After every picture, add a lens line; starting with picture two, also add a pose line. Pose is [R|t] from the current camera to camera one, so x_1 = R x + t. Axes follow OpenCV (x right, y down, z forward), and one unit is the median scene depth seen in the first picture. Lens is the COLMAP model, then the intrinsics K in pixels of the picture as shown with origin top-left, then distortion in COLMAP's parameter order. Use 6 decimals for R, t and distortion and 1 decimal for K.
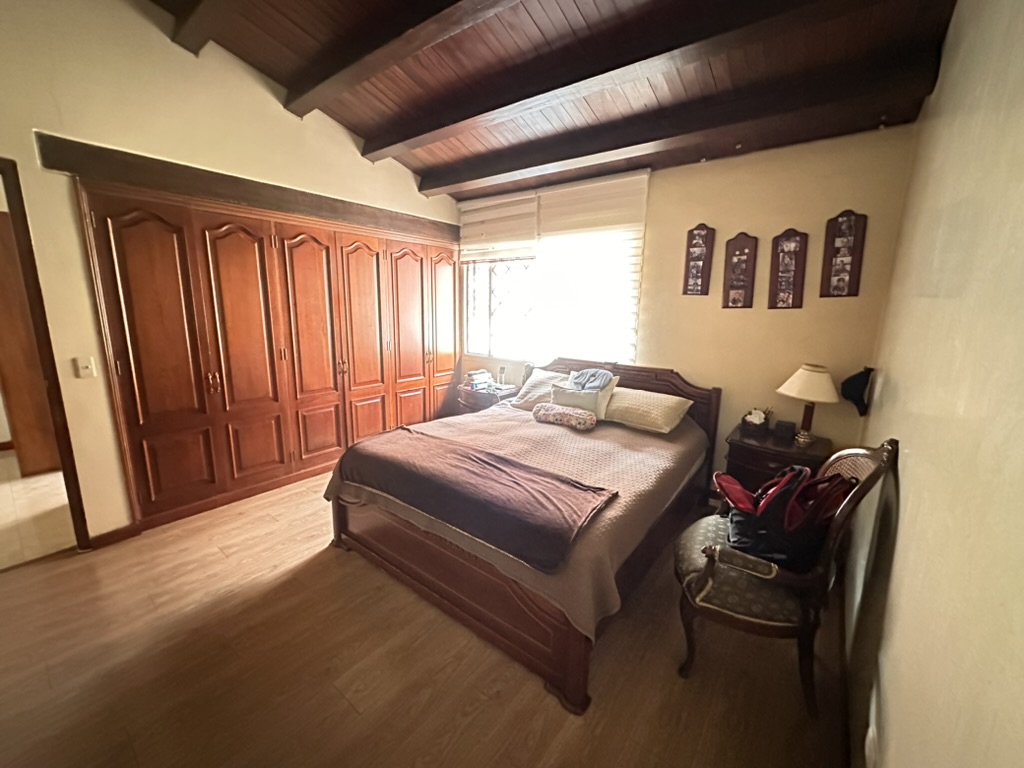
lens RADIAL K [[411.8, 0, 512.0], [0, 411.8, 384.0], [0, 0, 1]] dist [-0.001162, -0.000023]
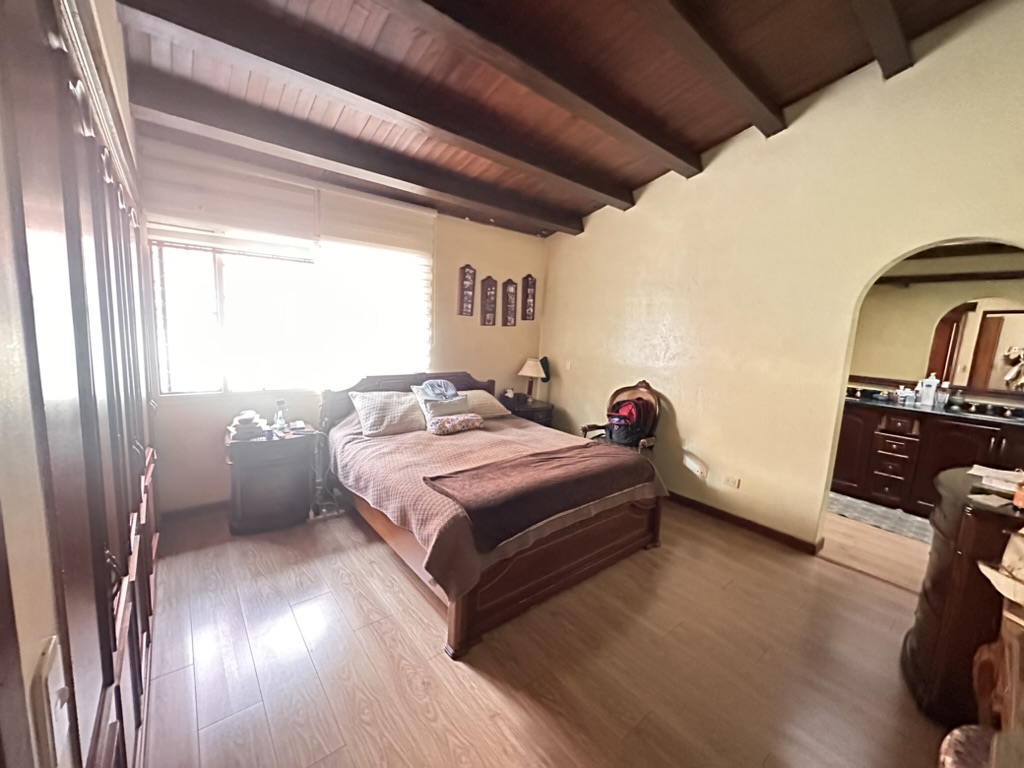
lens RADIAL K [[411.8, 0, 512.0], [0, 411.8, 384.0], [0, 0, 1]] dist [-0.001162, -0.000023]
pose [[0.210778, -0.142433, 0.967101, -0.930915], [0.150323, 0.982283, 0.111906, -0.133286], [-0.965907, 0.121790, 0.228455, 0.613917]]
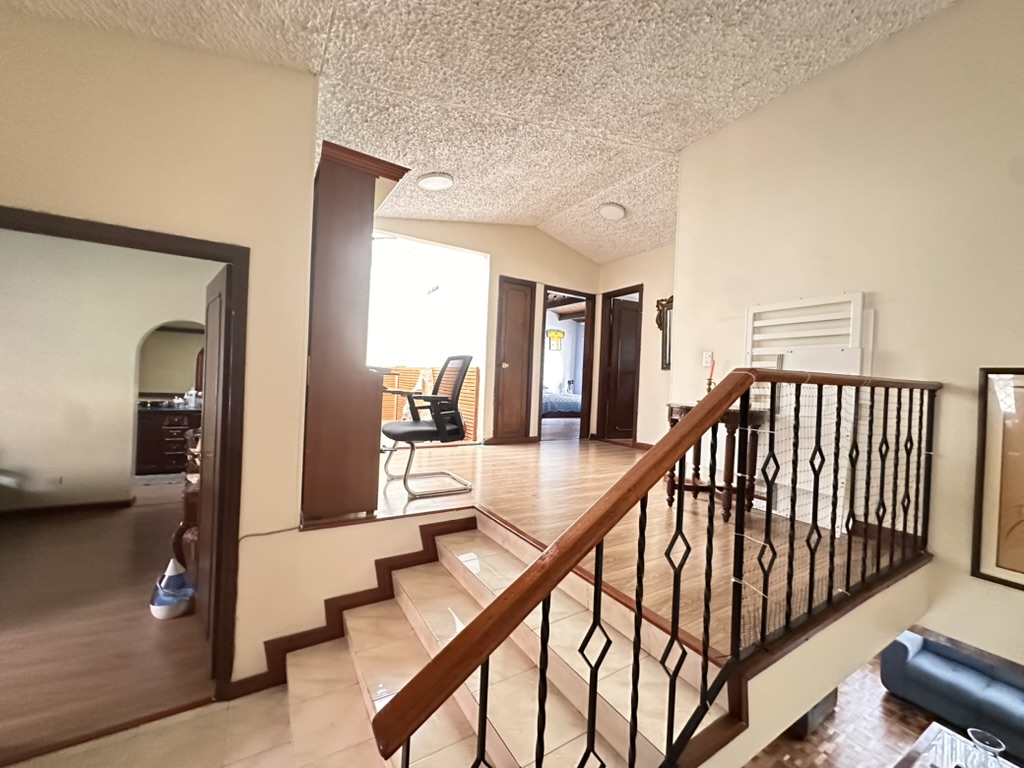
lens RADIAL K [[405.0, 0, 523.4], [0, 405.0, 380.9], [0, 0, 1]] dist [0.000850, 0.000153]
pose [[-0.942592, -0.071243, 0.326258, -1.720057], [-0.005076, 0.979922, 0.199315, -0.288008], [-0.333908, 0.186217, -0.924029, 1.005915]]
